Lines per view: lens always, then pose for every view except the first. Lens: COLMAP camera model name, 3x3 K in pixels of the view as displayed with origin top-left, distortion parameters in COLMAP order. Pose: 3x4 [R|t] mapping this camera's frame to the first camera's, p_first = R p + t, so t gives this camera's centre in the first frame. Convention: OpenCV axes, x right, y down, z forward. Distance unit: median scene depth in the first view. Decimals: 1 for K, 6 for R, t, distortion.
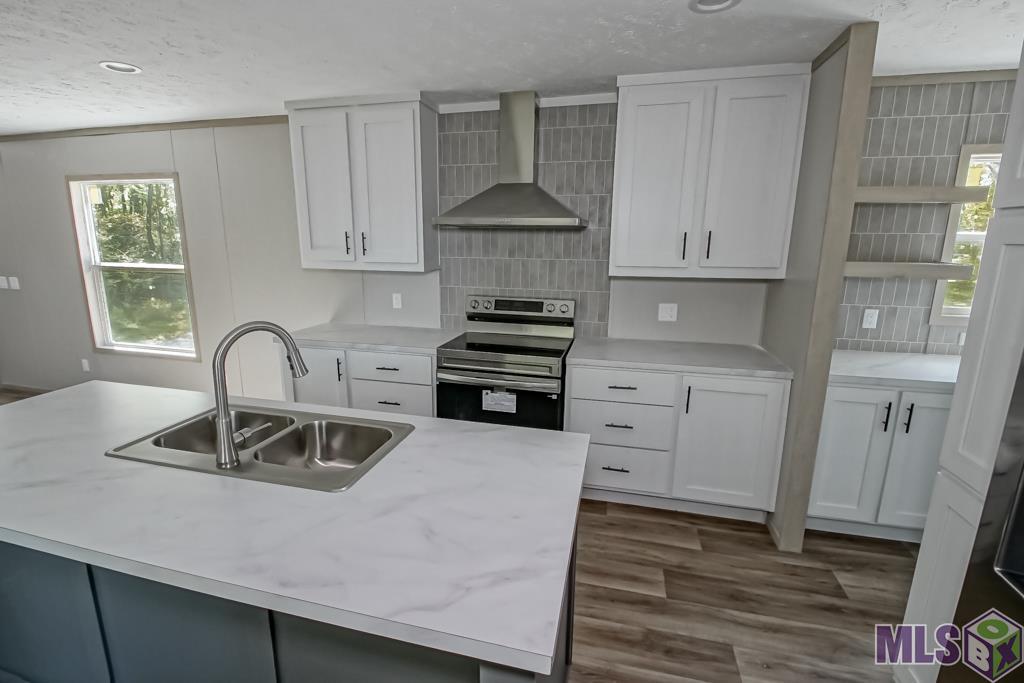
lens RADIAL K [[466.6, 0, 490.9], [0, 466.6, 336.9], [0, 0, 1]] dist [0.003830, -0.008679]
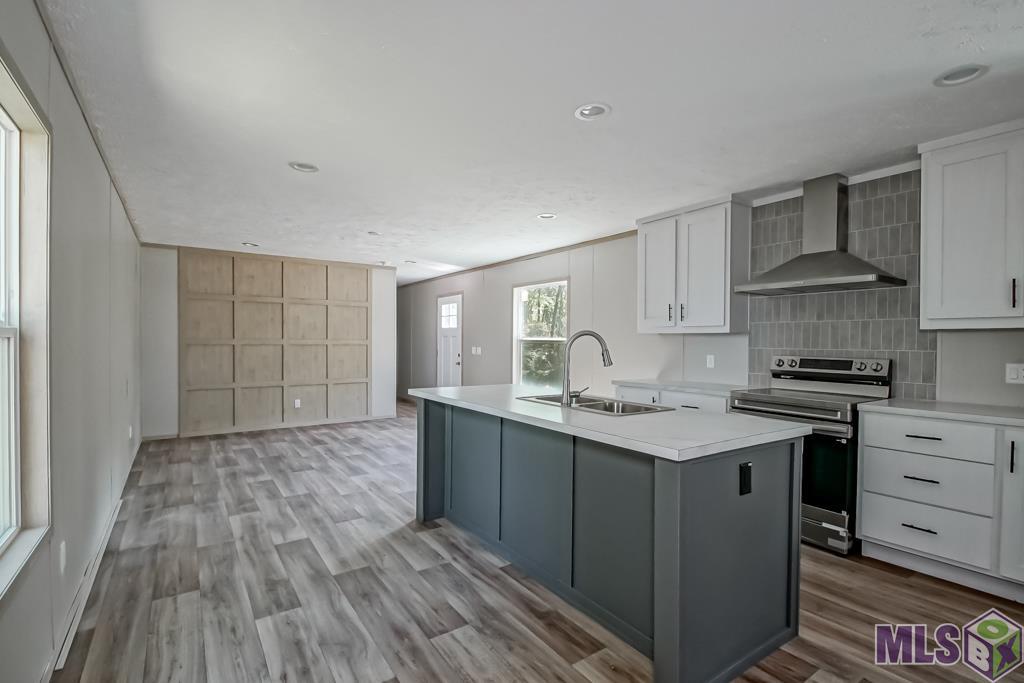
lens RADIAL K [[466.6, 0, 510.8], [0, 466.6, 354.7], [0, 0, 1]] dist [0.003830, -0.008679]
pose [[0.758875, 0.017101, -0.651011, 0.214225], [-0.137150, 0.981432, -0.134093, 0.156653], [0.636630, 0.191046, 0.747130, -0.254292]]
